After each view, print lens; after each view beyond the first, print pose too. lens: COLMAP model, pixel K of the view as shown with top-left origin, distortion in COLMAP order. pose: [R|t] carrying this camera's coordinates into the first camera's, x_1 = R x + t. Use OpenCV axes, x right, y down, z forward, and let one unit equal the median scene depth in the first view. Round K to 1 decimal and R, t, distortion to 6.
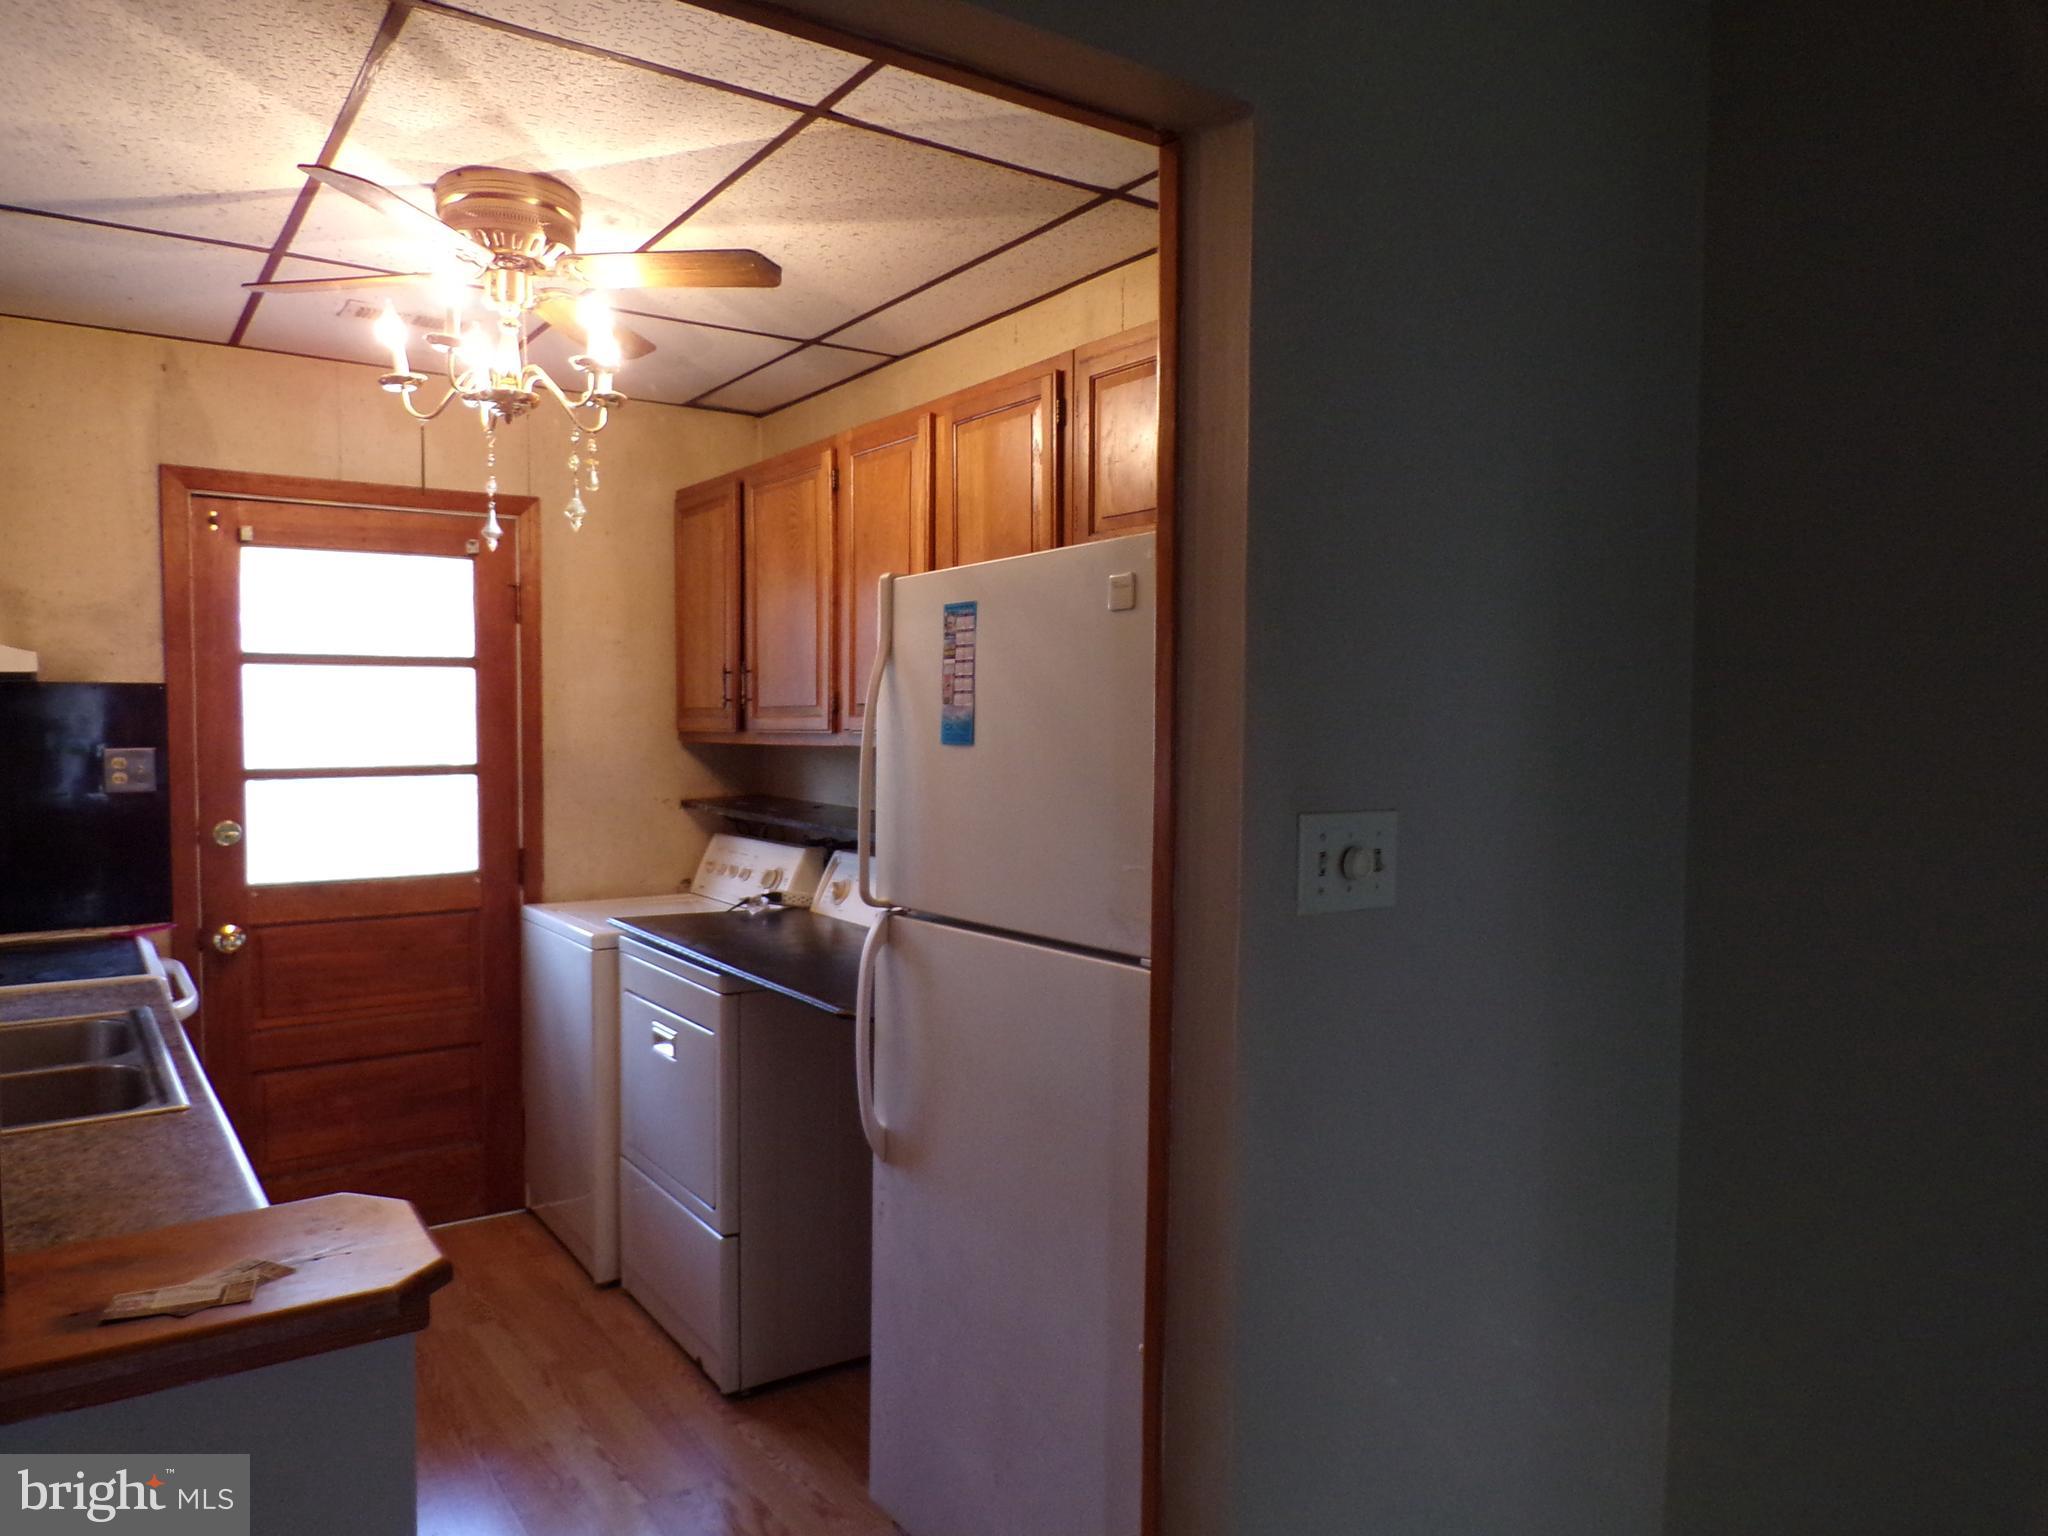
lens RADIAL K [[1401.1, 0, 1010.3], [0, 1401.1, 777.0], [0, 0, 1]] dist [-0.014977, 0.021211]
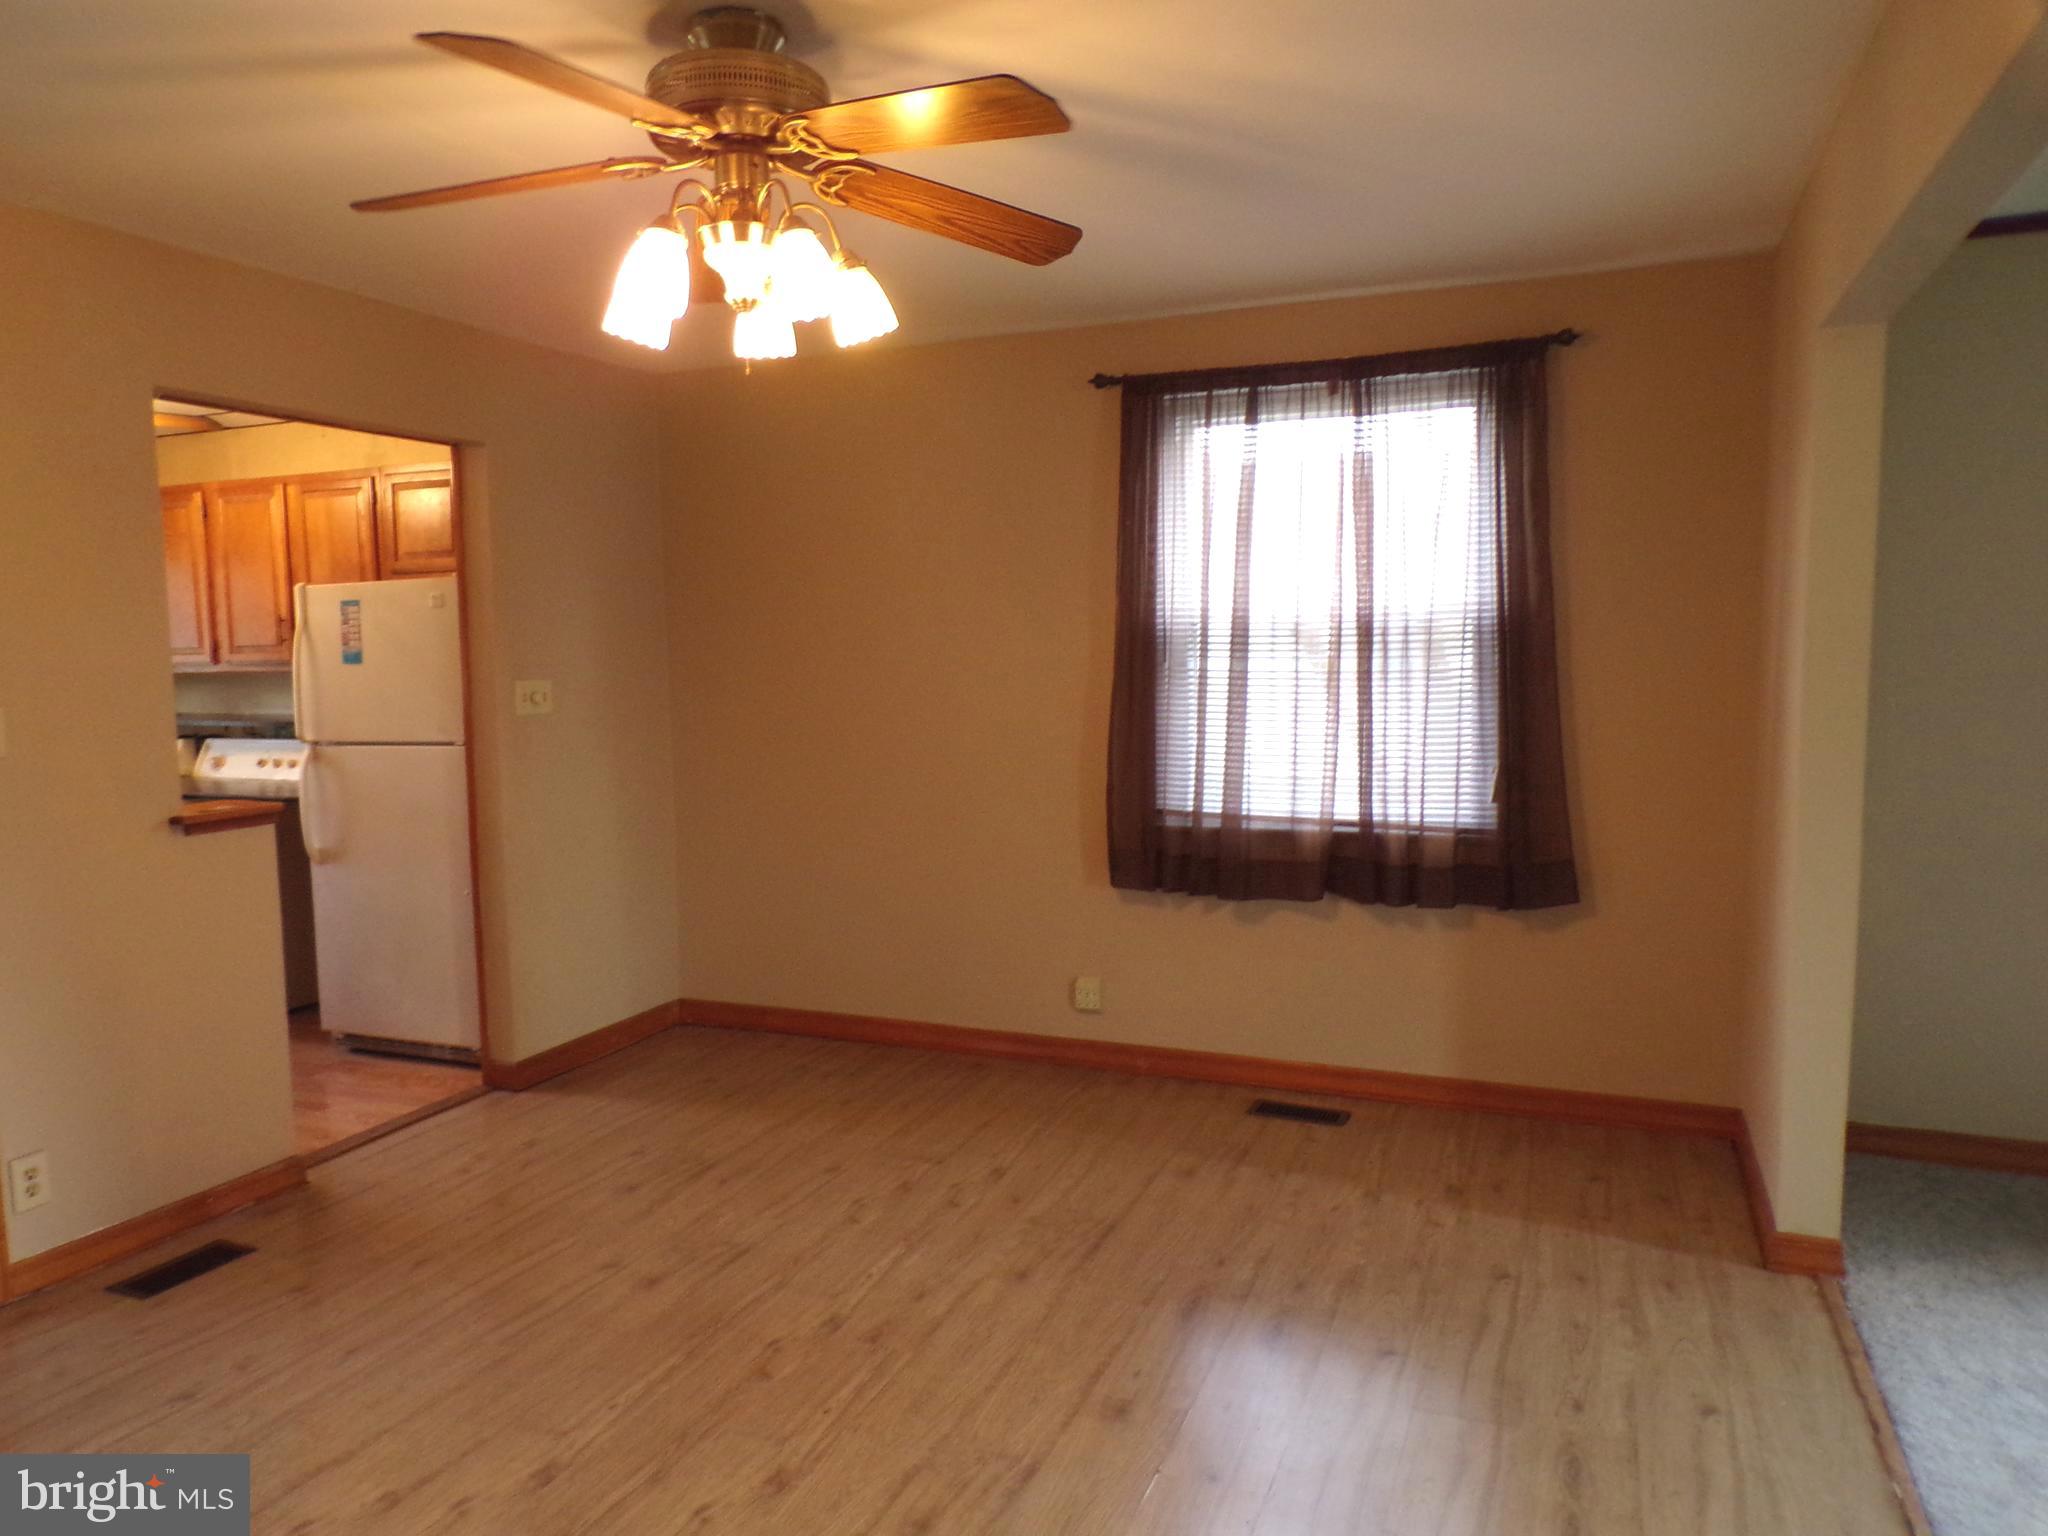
lens RADIAL K [[1401.1, 0, 1004.6], [0, 1401.1, 795.4], [0, 0, 1]] dist [-0.014977, 0.021211]
pose [[0.847067, -0.069776, 0.526885, -0.213260], [0.038508, 0.996797, 0.070098, 0.043192], [-0.530089, -0.039089, 0.847041, -0.892185]]
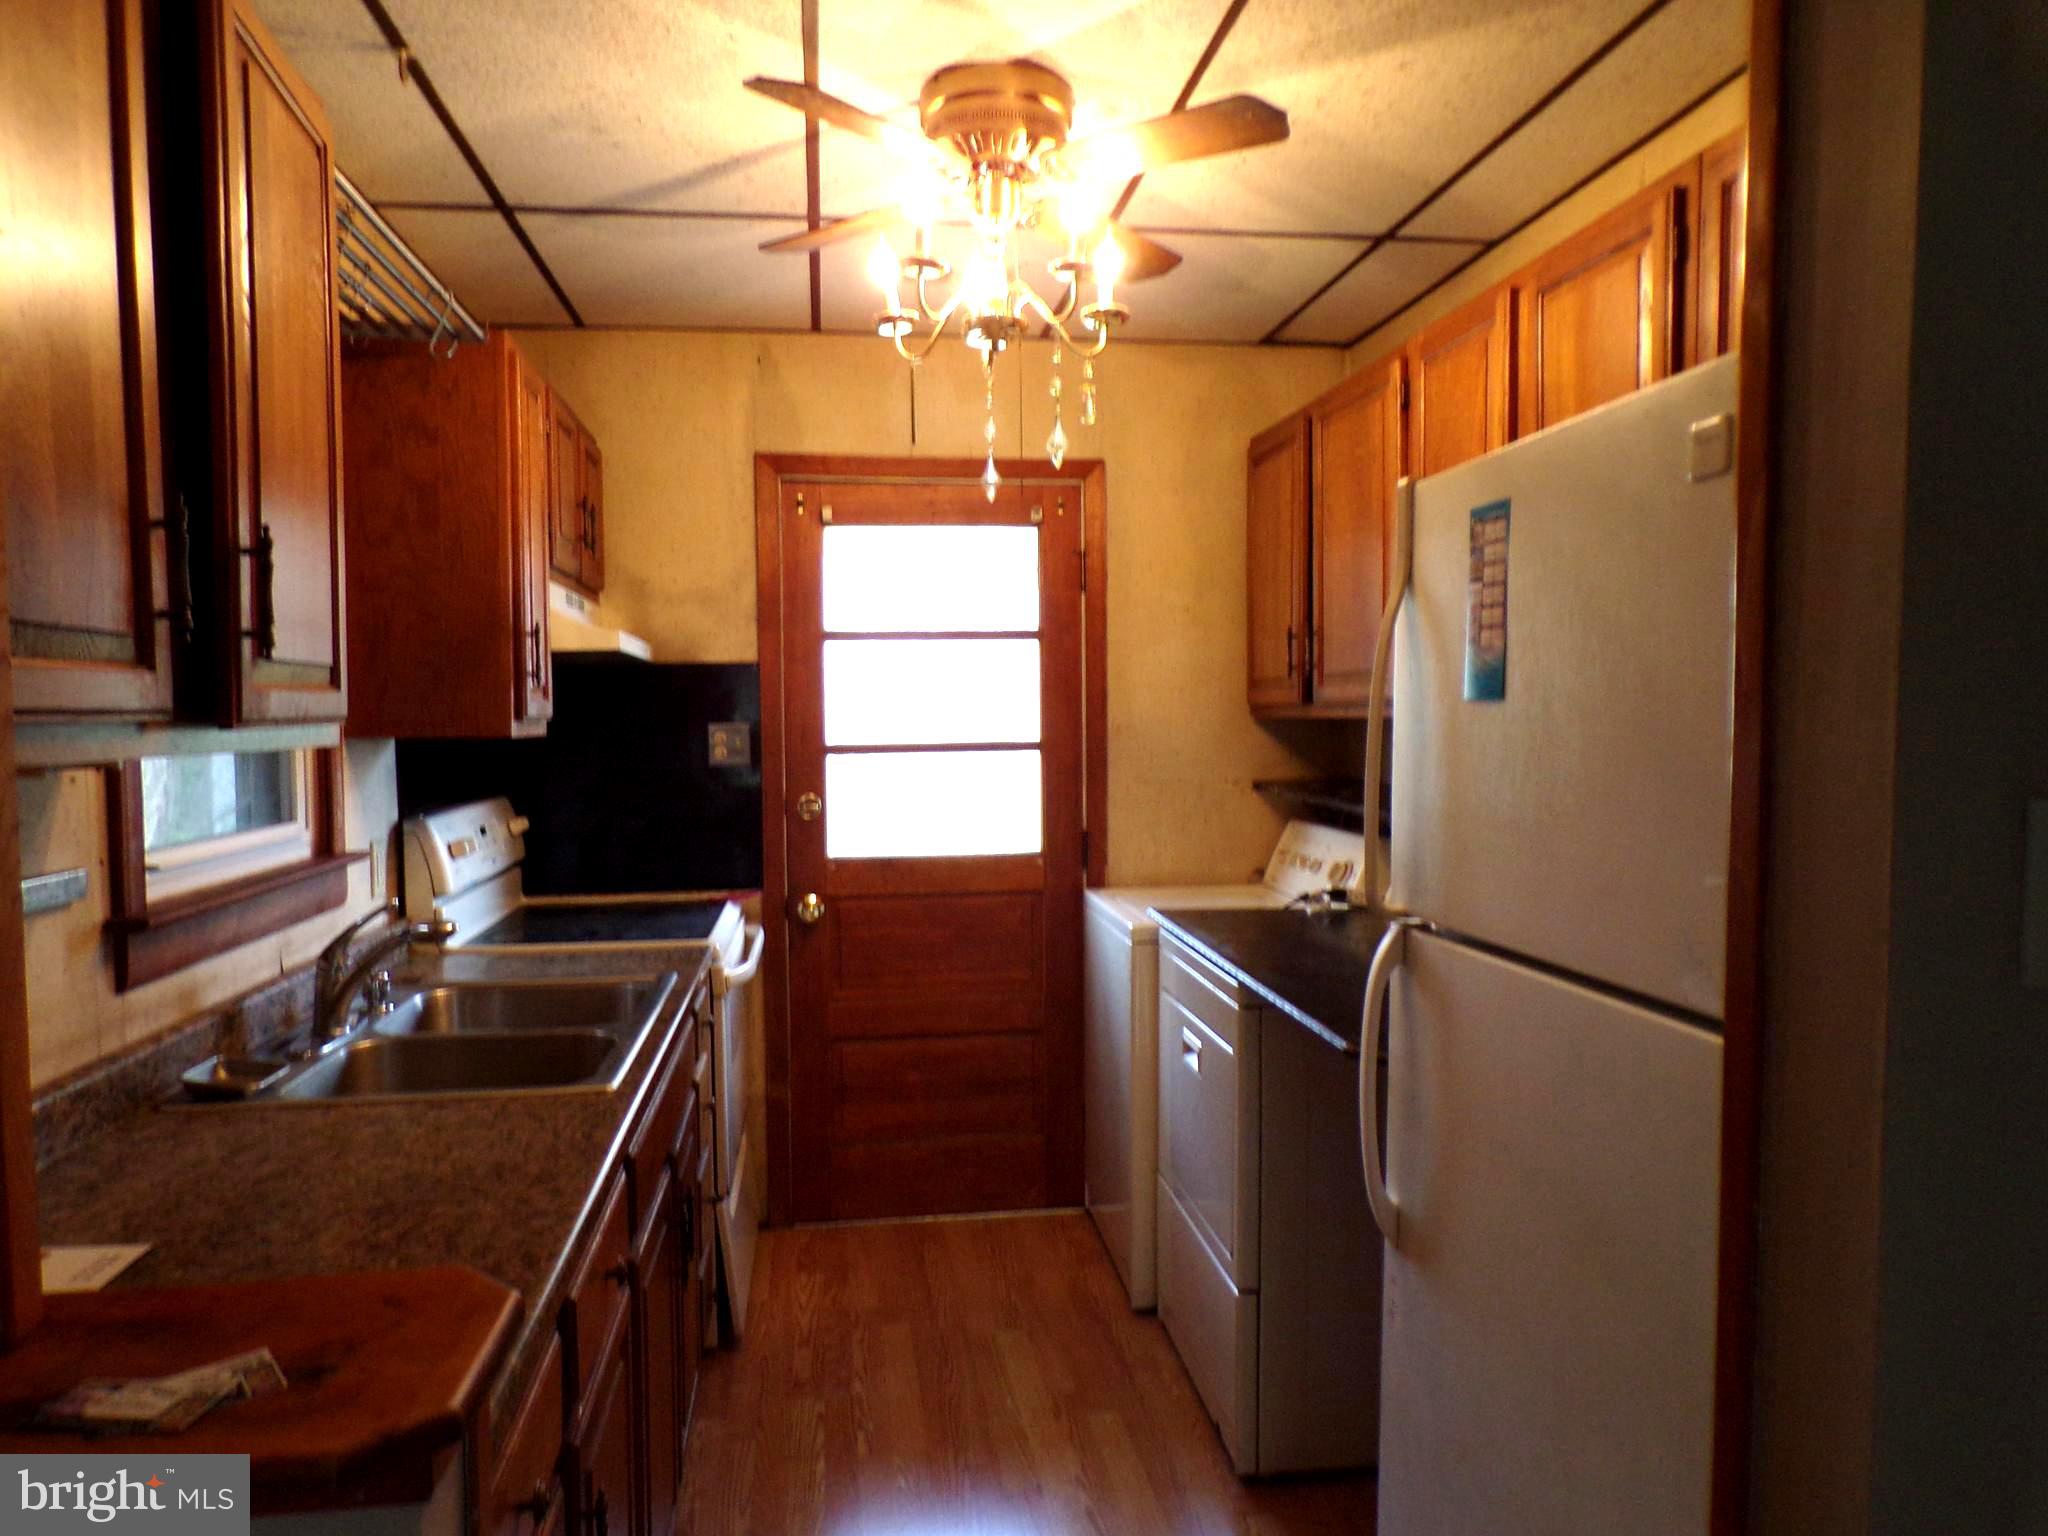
lens RADIAL K [[1401.1, 0, 1013.1], [0, 1401.1, 779.3], [0, 0, 1]] dist [-0.014977, 0.021211]
pose [[0.891067, 0.012940, -0.453687, 0.045397], [-0.008144, 0.999888, 0.012523, 0.006343], [0.453798, -0.007464, 0.891073, 0.151210]]
